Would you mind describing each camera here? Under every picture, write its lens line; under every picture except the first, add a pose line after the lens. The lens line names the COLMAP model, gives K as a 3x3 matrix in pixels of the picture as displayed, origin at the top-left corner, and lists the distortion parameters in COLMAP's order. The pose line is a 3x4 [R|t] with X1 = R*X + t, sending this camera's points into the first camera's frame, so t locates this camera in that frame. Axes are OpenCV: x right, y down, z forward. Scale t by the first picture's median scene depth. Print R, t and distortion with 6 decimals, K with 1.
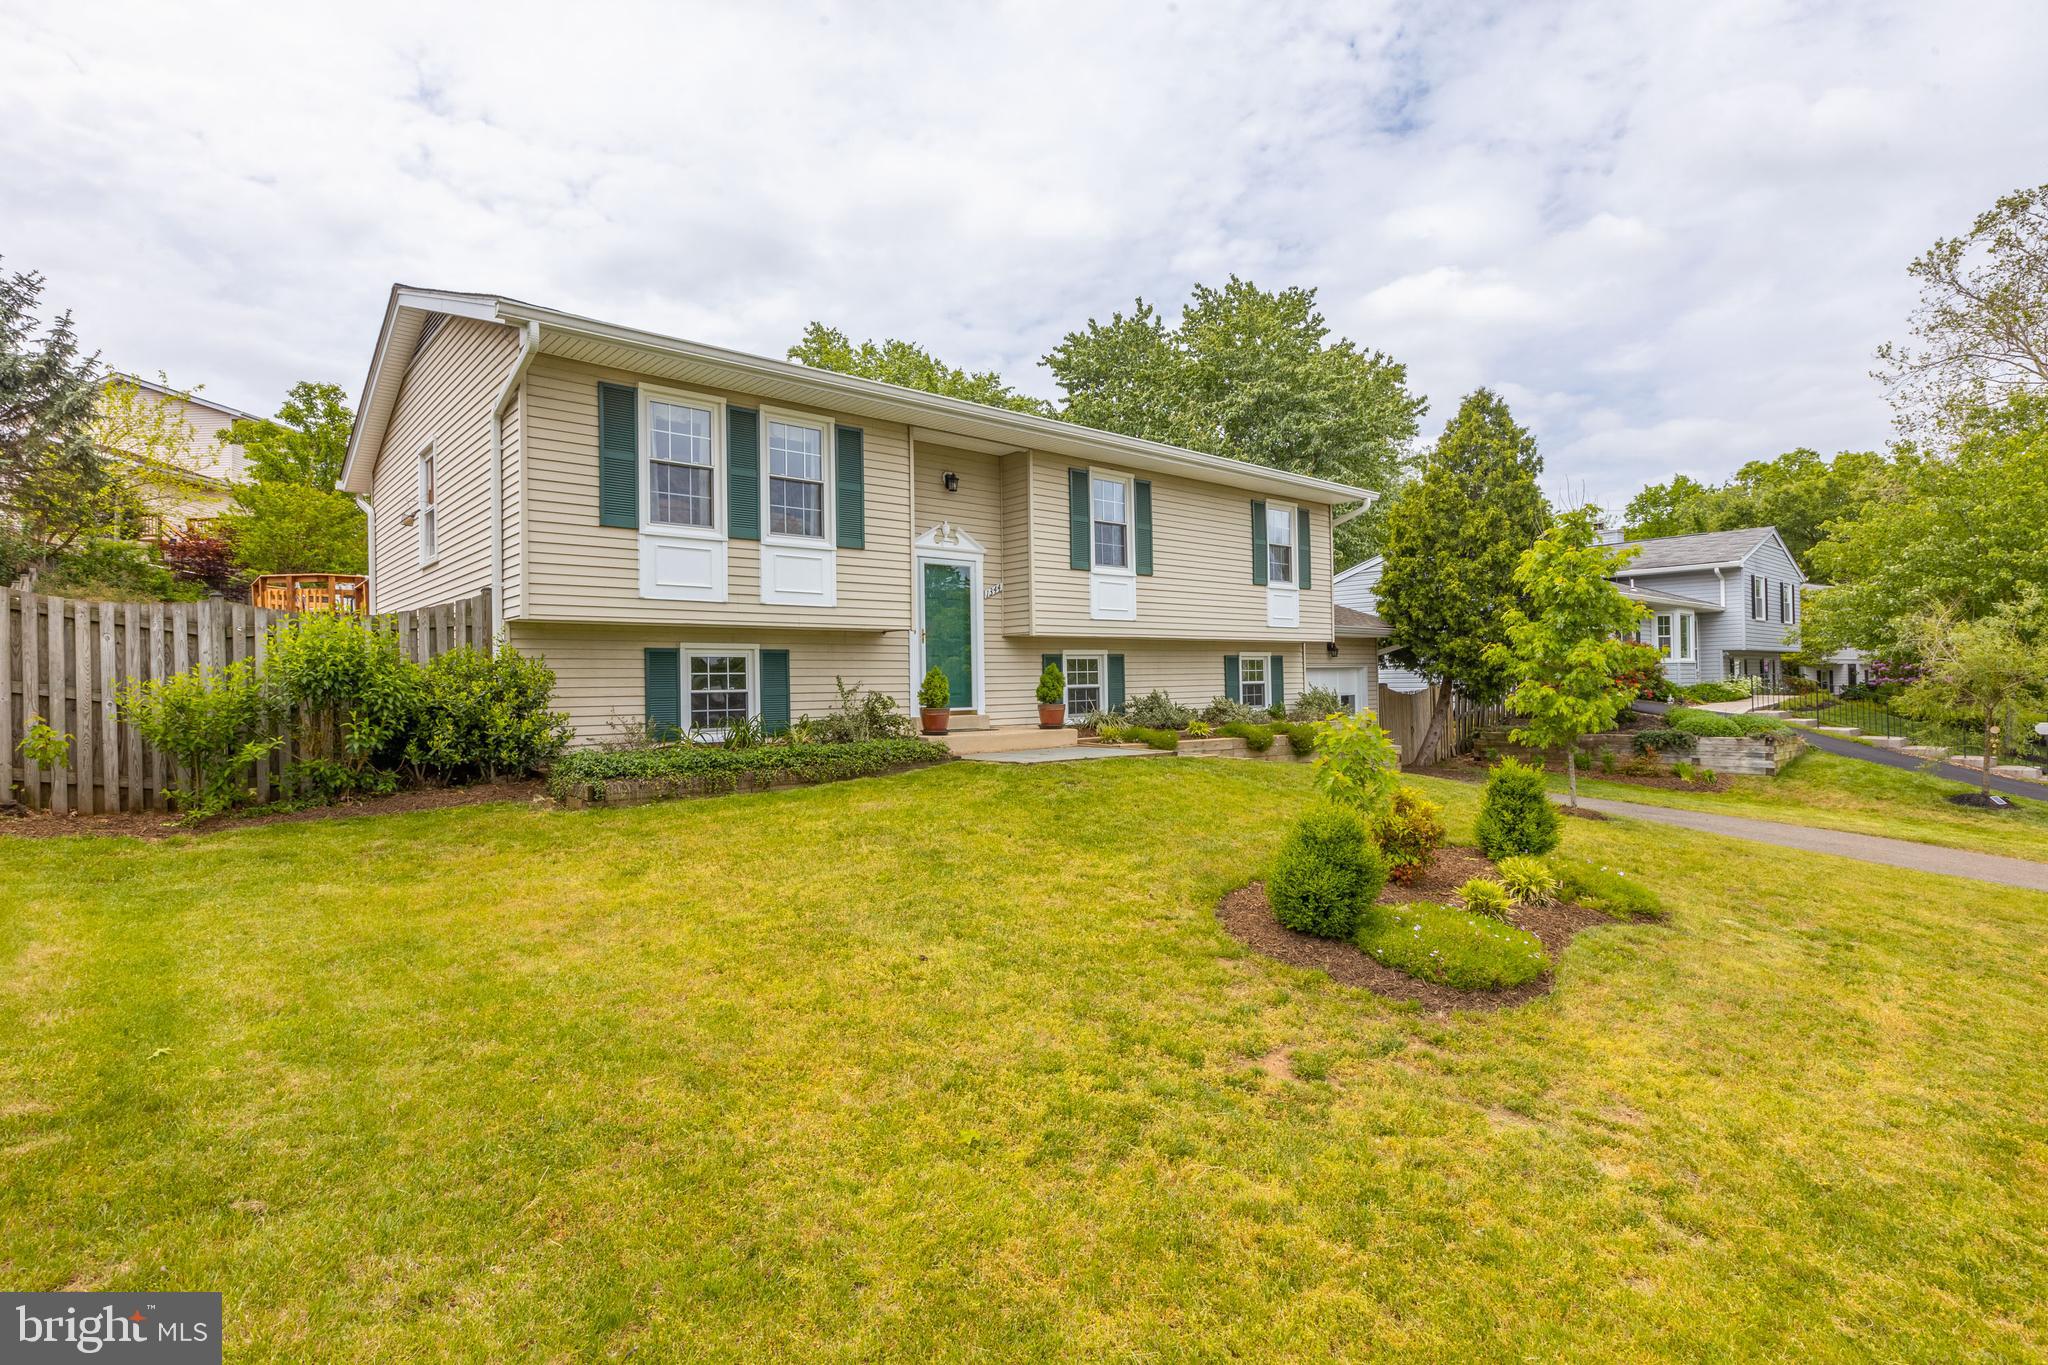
lens RADIAL K [[1011.5, 0, 1025.1], [0, 1011.5, 697.0], [0, 0, 1]] dist [0.029494, 0.000666]
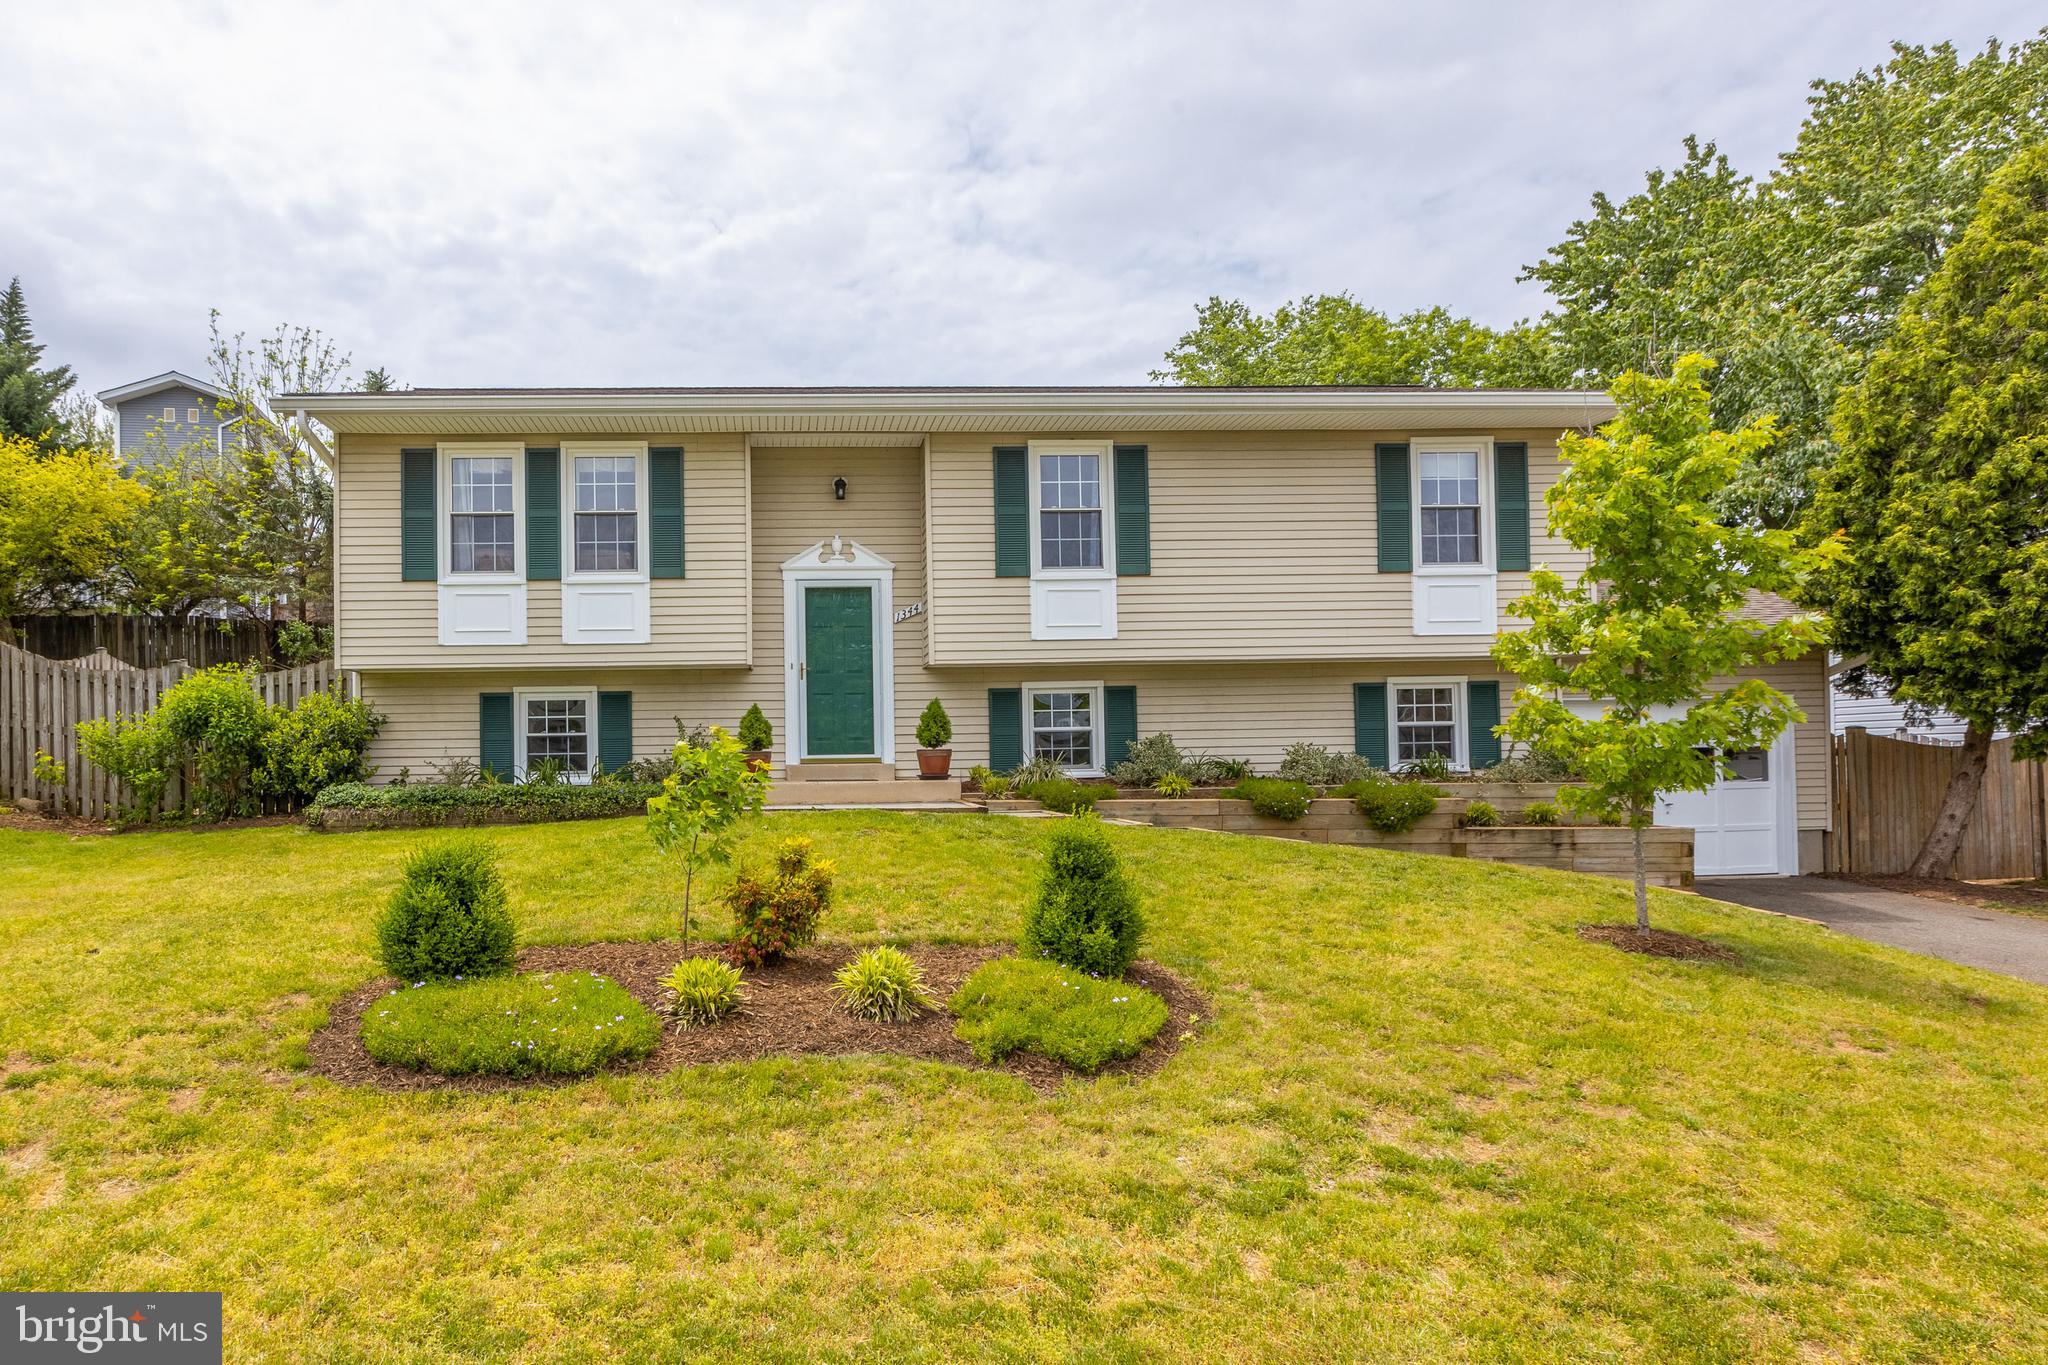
lens RADIAL K [[961.1, 0, 1007.5], [0, 961.1, 697.3], [0, 0, 1]] dist [0.012204, 0.000399]
pose [[0.772065, -0.014984, -0.635367, 0.495062], [-0.006299, 0.999493, -0.031225, -0.011791], [0.635512, 0.028110, 0.771579, 0.424147]]
